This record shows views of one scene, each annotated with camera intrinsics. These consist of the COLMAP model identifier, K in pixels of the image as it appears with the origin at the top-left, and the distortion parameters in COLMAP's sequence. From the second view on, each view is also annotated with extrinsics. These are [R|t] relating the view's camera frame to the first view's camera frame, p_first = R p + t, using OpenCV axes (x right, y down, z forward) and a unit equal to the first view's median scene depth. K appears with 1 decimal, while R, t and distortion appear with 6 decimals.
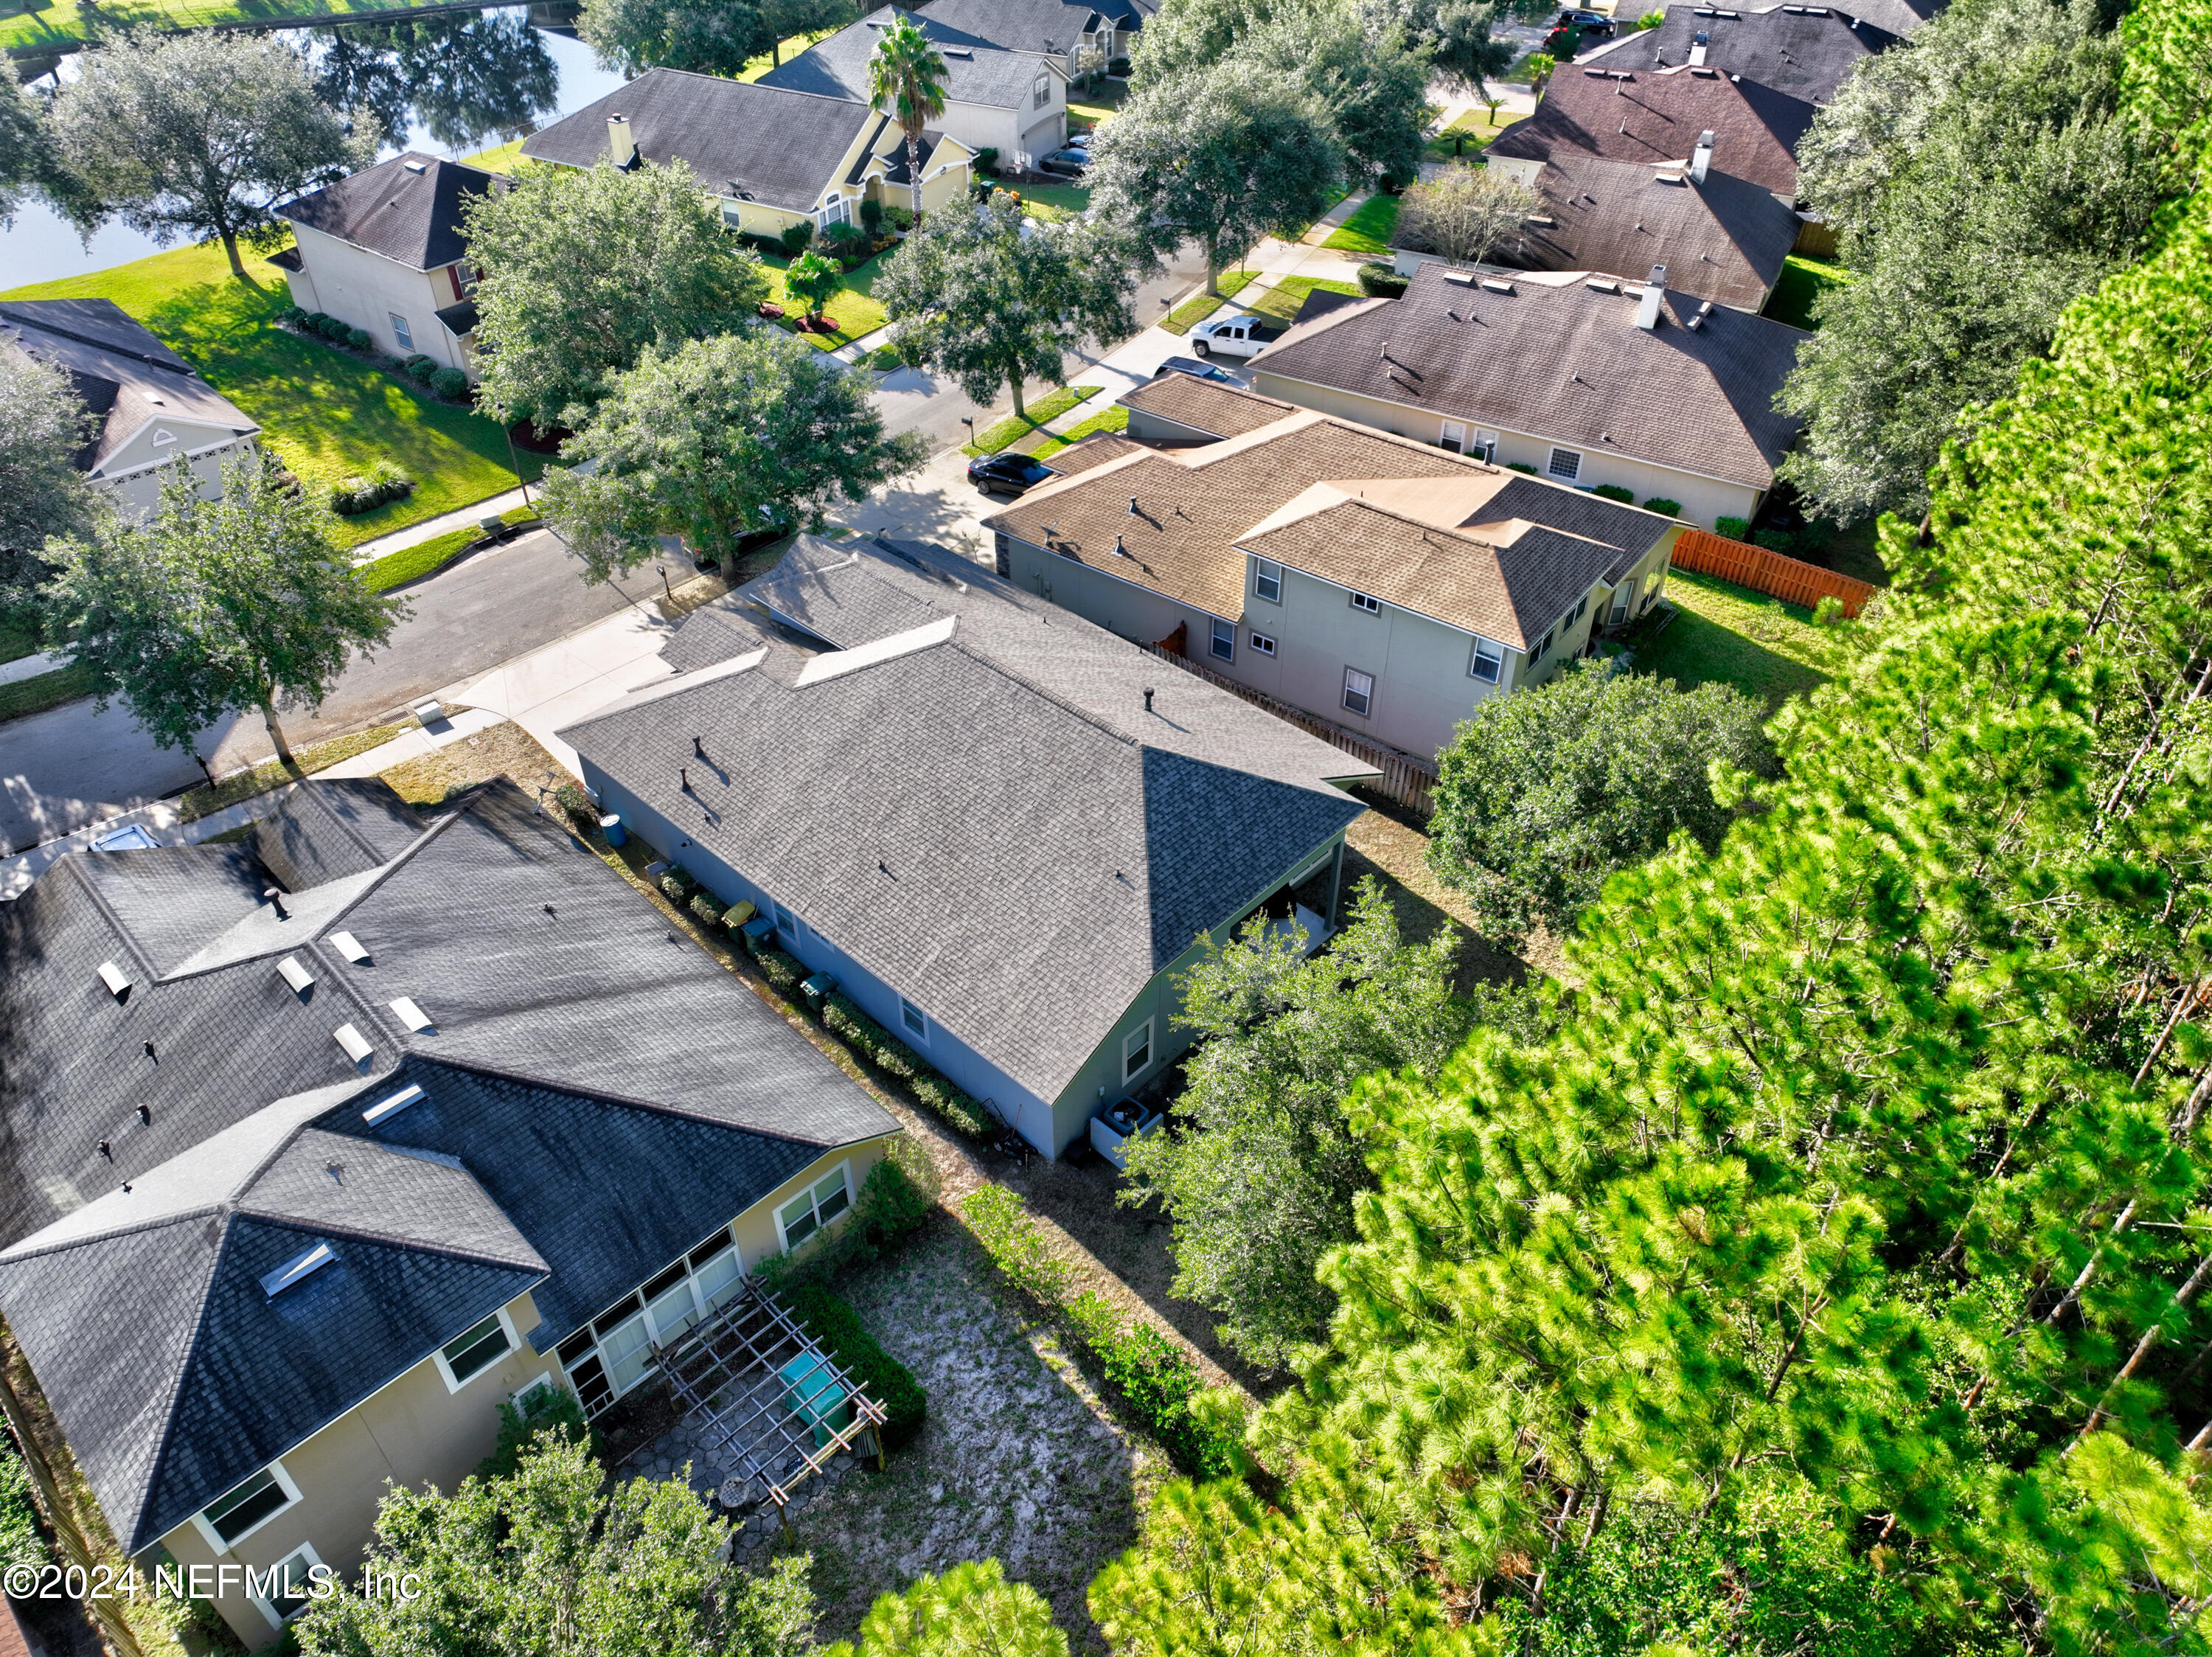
lens RADIAL K [[1542.8, 0, 1117.0], [0, 1542.8, 831.0], [0, 0, 1]] dist [0.000754, -0.000357]
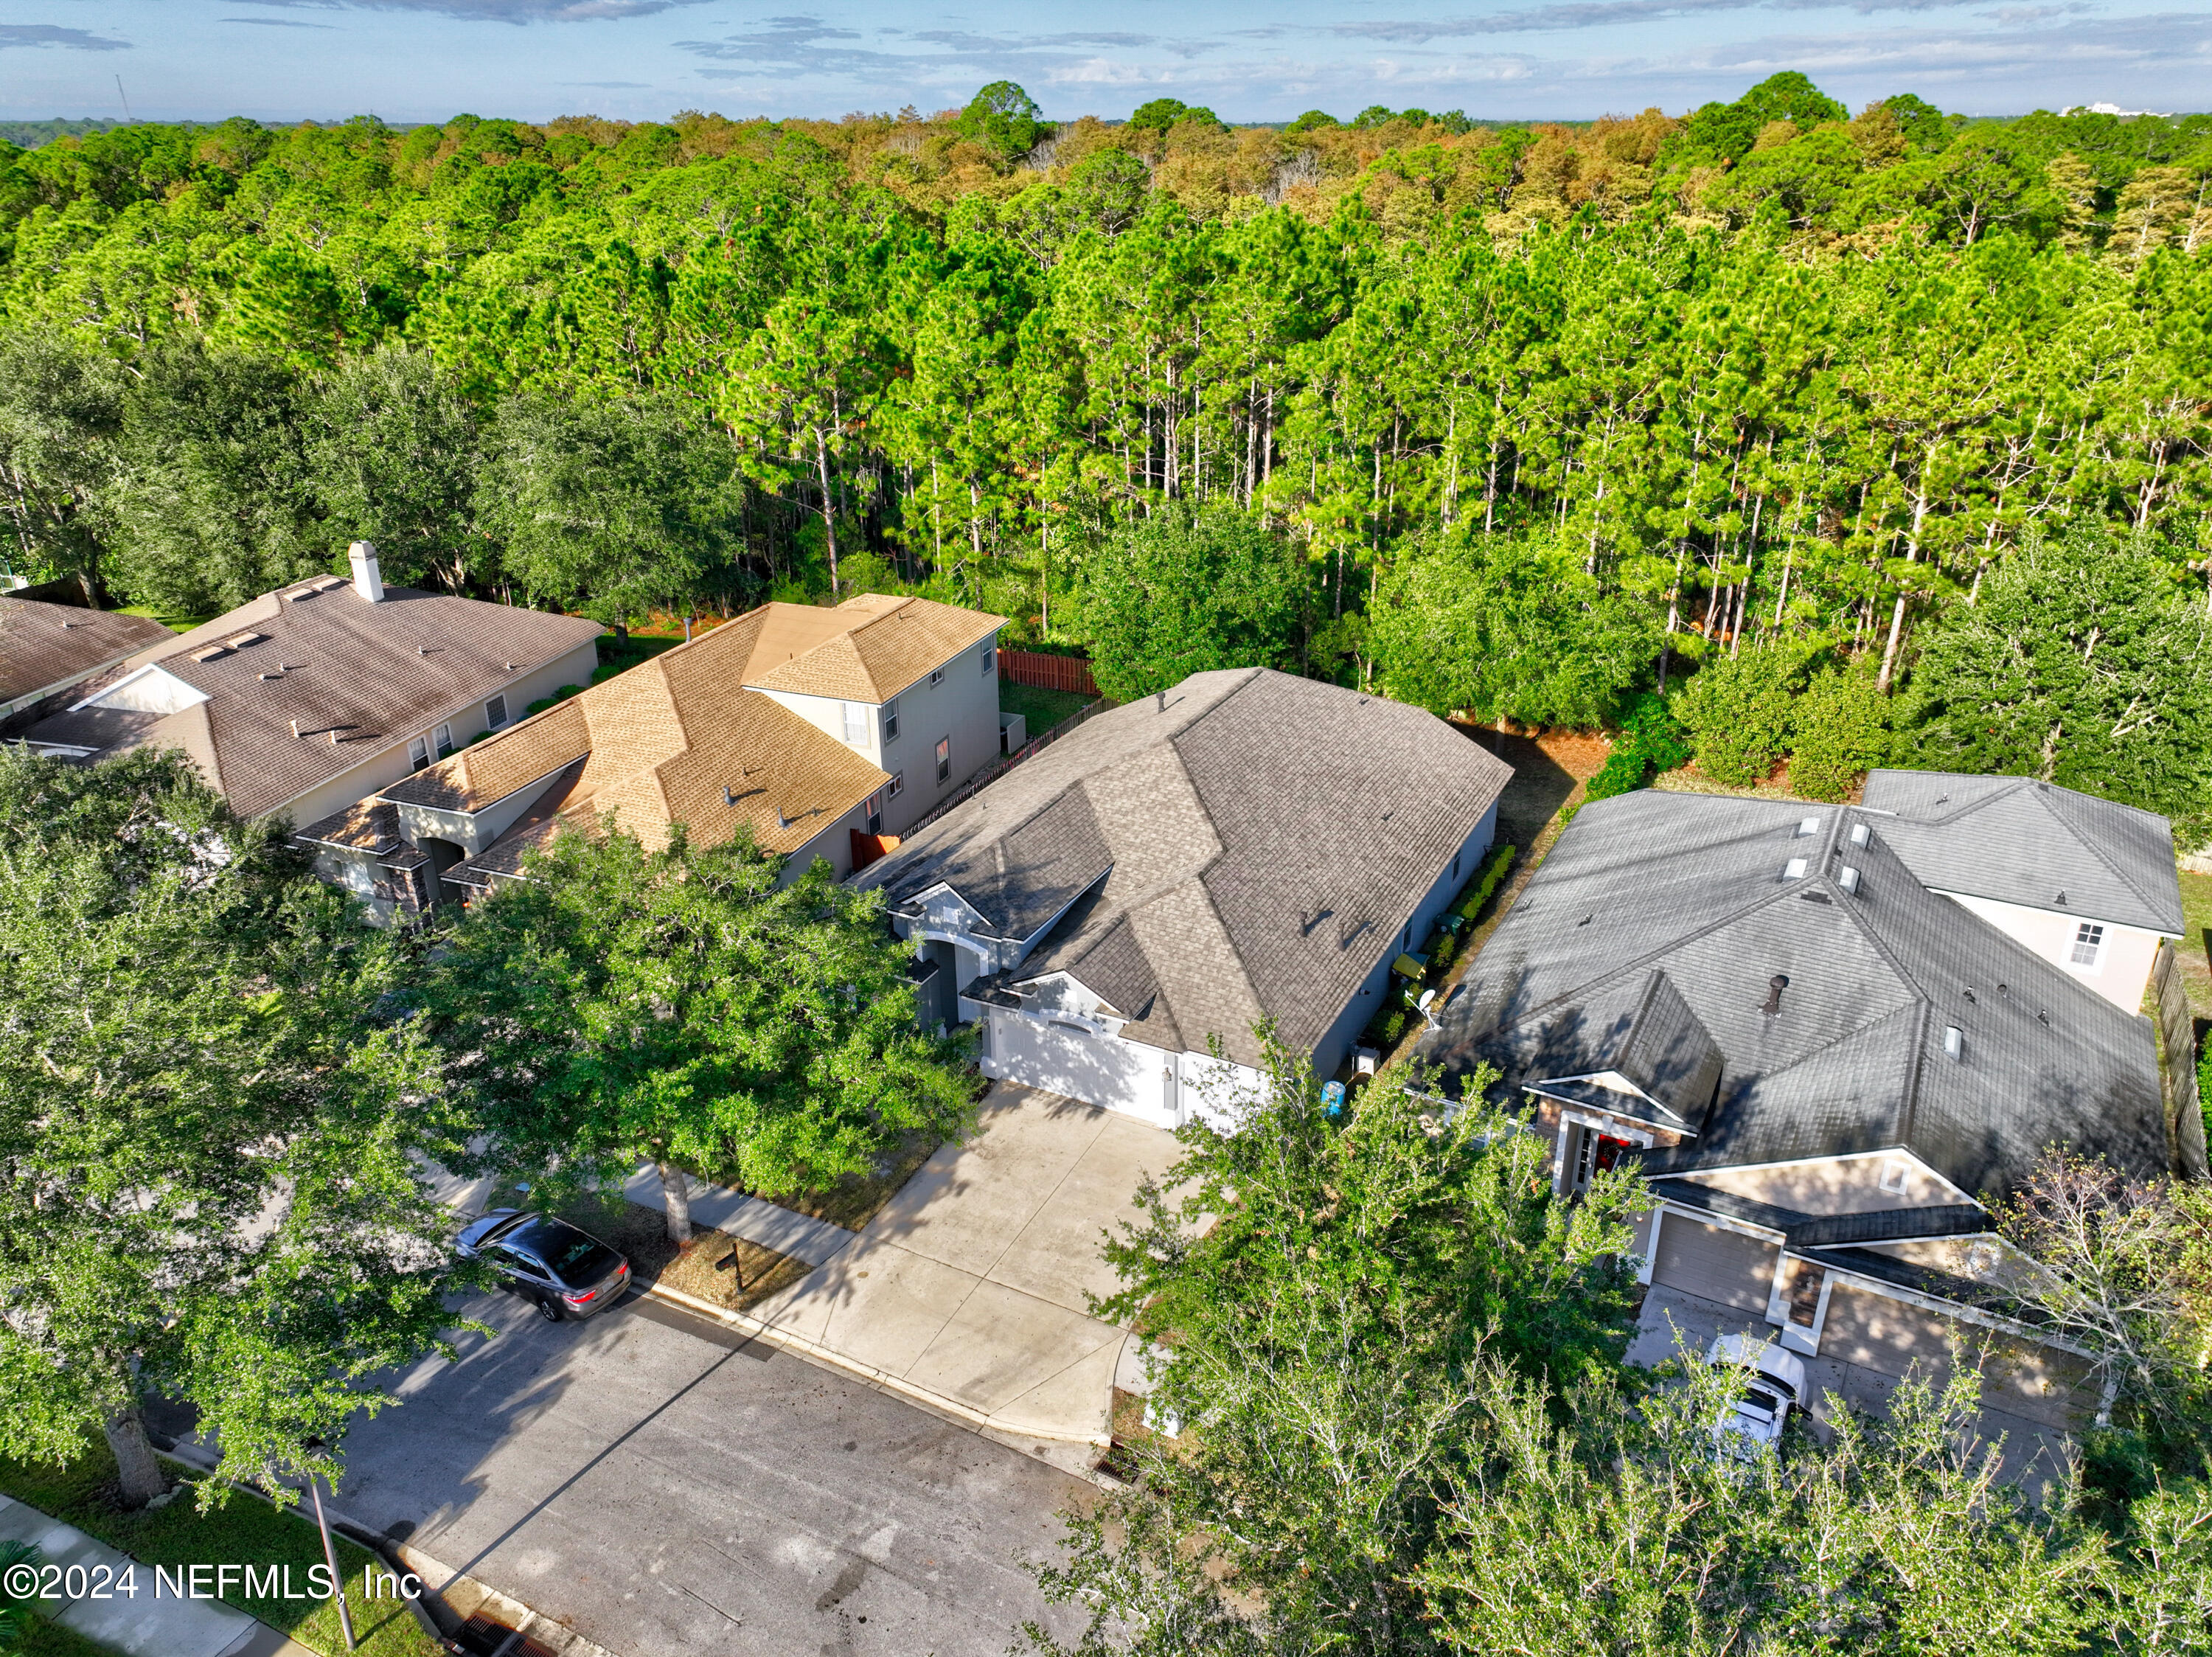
lens RADIAL K [[1542.8, 0, 1117.0], [0, 1542.8, 831.0], [0, 0, 1]] dist [0.000754, -0.000357]
pose [[-0.274741, -0.402655, 0.873148, -1.082333], [0.621328, 0.618684, 0.480813, -0.636279], [-0.733804, 0.674610, 0.080203, 1.025478]]
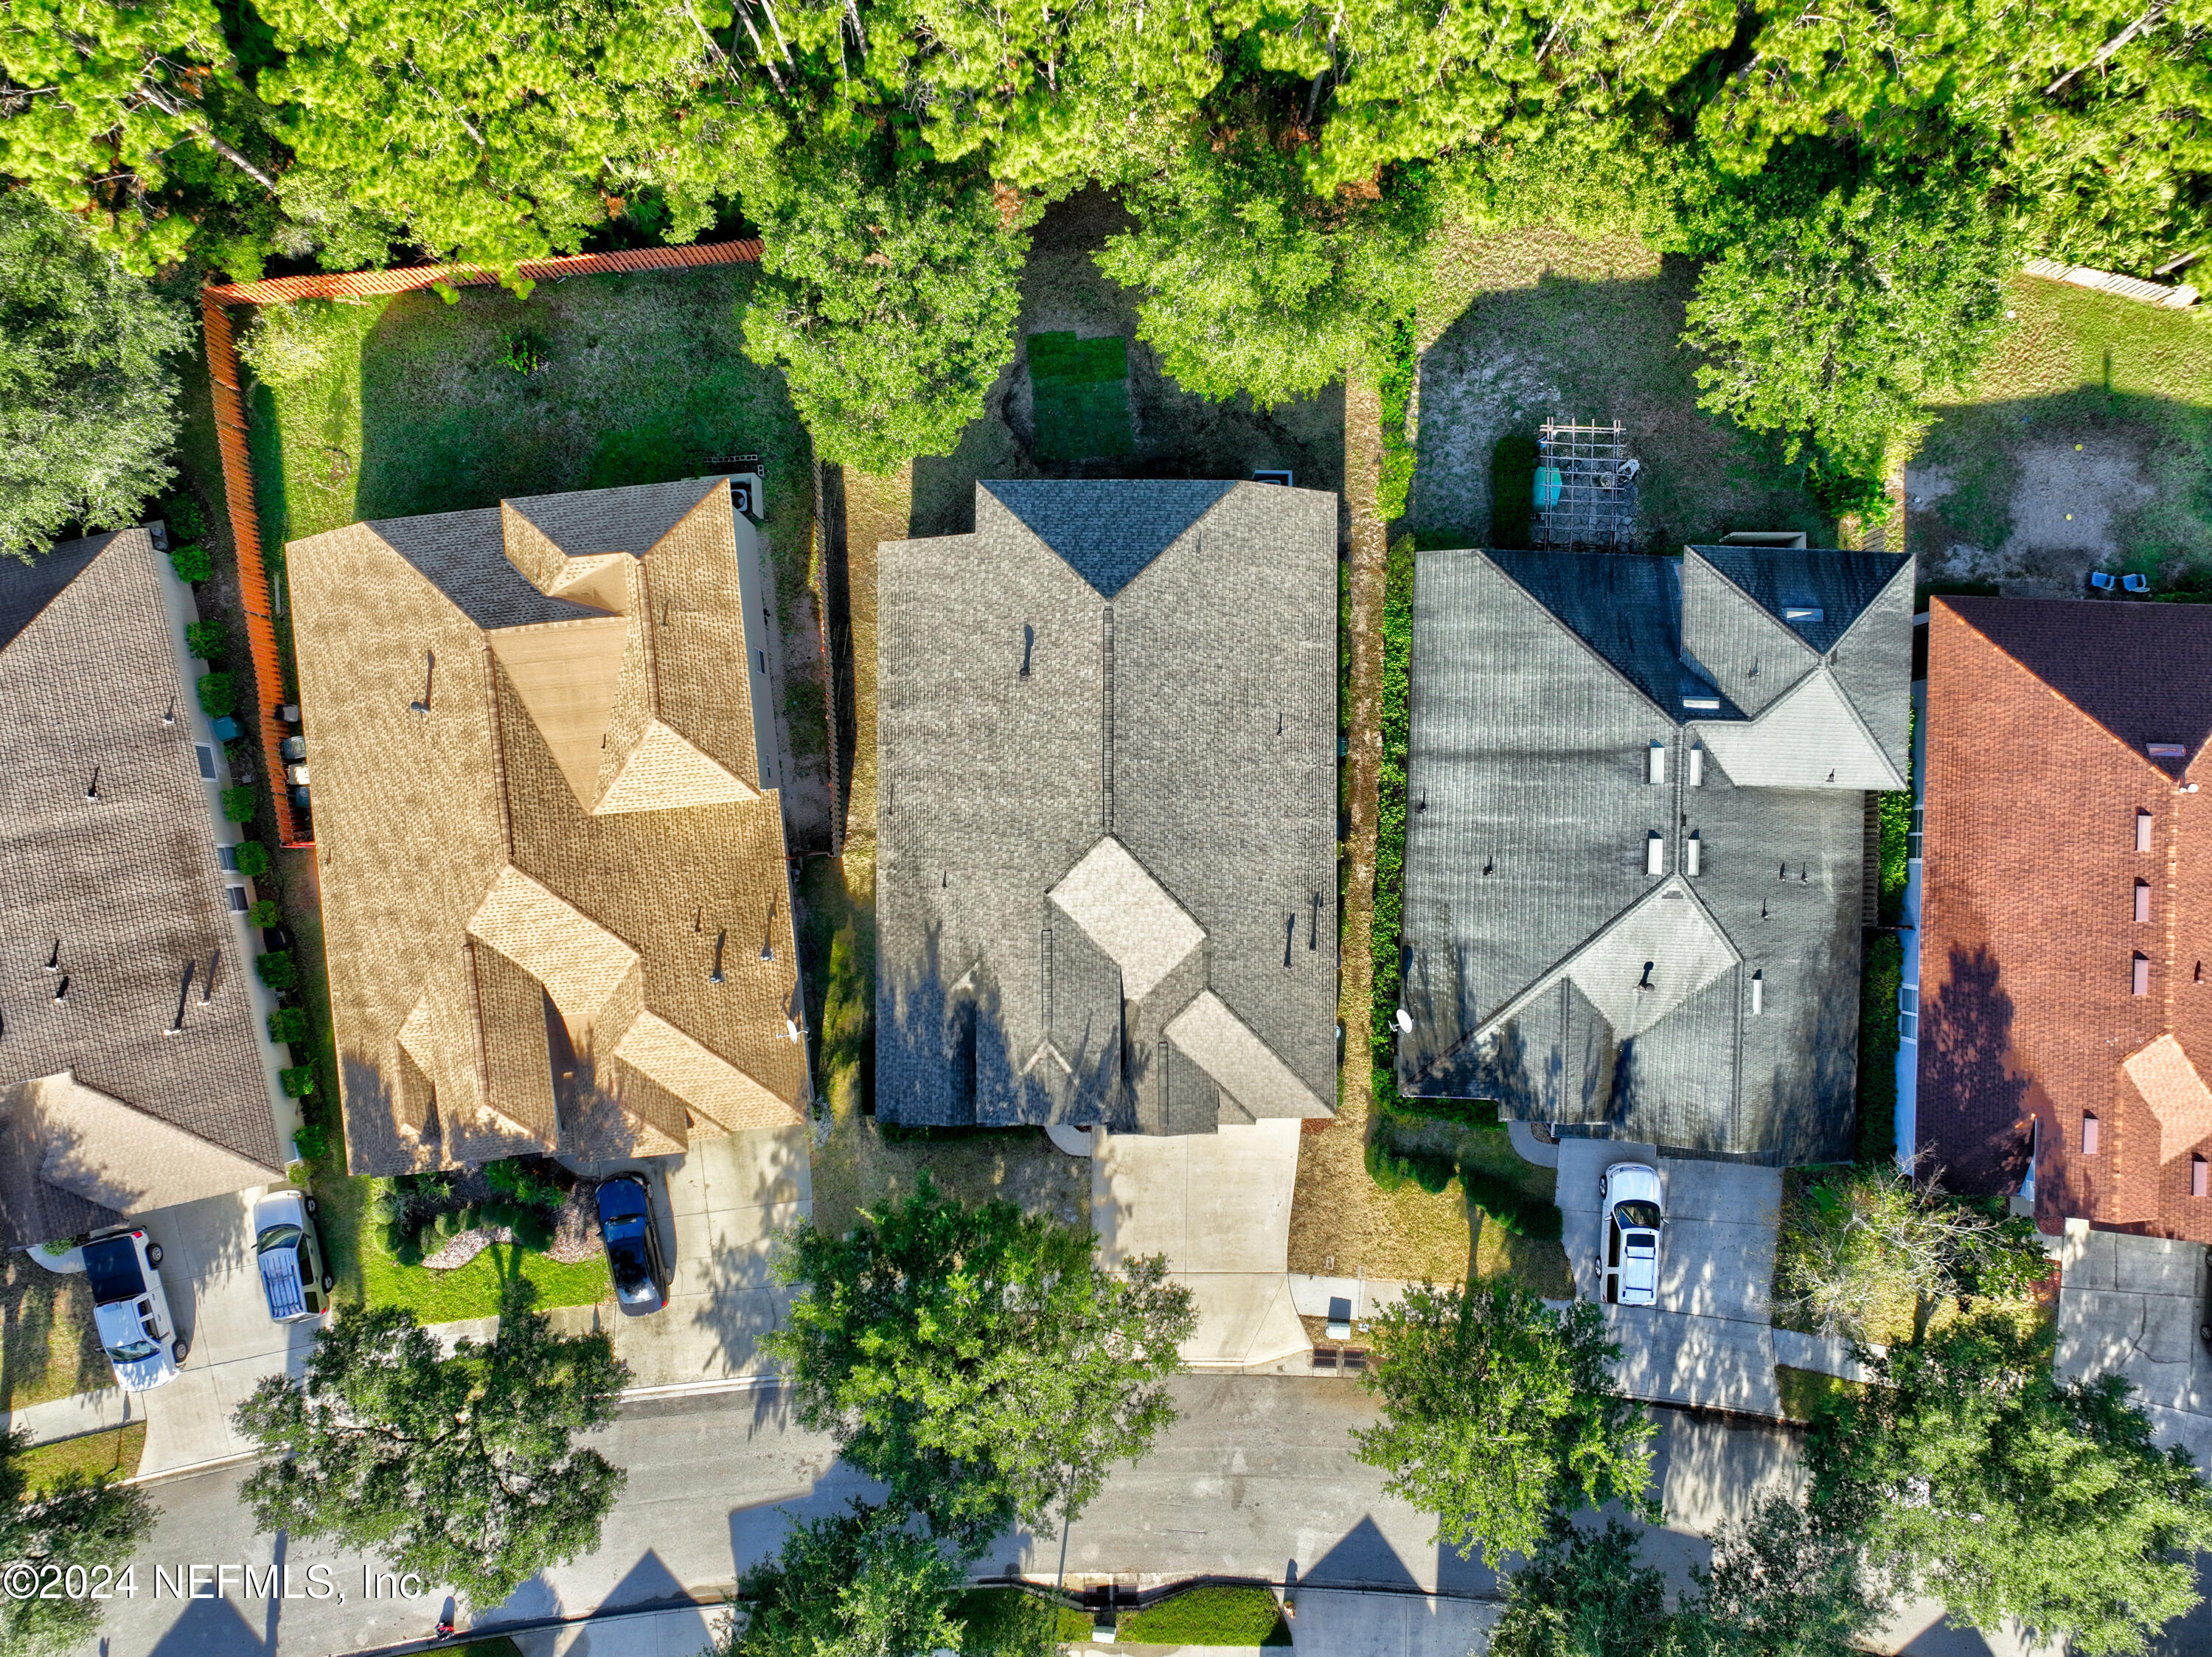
lens RADIAL K [[1542.8, 0, 1117.0], [0, 1542.8, 831.0], [0, 0, 1]] dist [0.000754, -0.000357]
pose [[-0.680126, -0.733093, -0.001753, -0.114367], [0.457723, -0.426518, 0.780110, -1.030969], [-0.572641, 0.529771, 0.625639, 0.311284]]
